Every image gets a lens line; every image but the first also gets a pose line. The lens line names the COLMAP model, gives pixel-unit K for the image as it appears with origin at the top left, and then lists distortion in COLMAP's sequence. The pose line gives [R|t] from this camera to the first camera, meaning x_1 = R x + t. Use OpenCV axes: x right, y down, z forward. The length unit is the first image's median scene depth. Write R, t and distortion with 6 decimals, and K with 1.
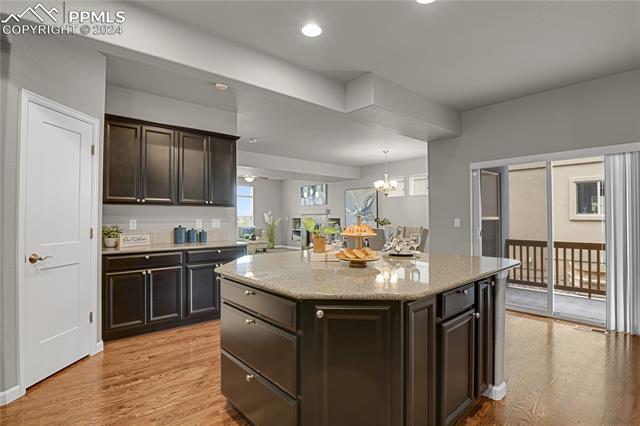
lens RADIAL K [[311.3, 0, 334.5], [0, 311.3, 209.2], [0, 0, 1]] dist [-0.029304, -0.003246]
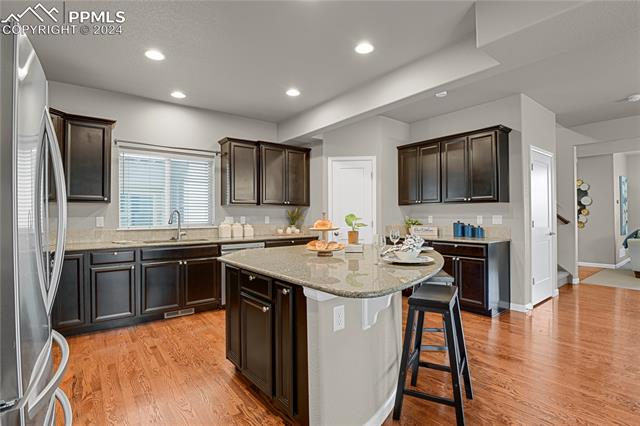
lens RADIAL K [[311.3, 0, 323.7], [0, 311.3, 214.2], [0, 0, 1]] dist [-0.029304, -0.003246]
pose [[-0.060754, 0.001360, -0.998152, 0.605891], [0.033858, 0.999426, -0.000699, 0.010904], [0.997578, -0.033838, -0.060765, 0.519031]]
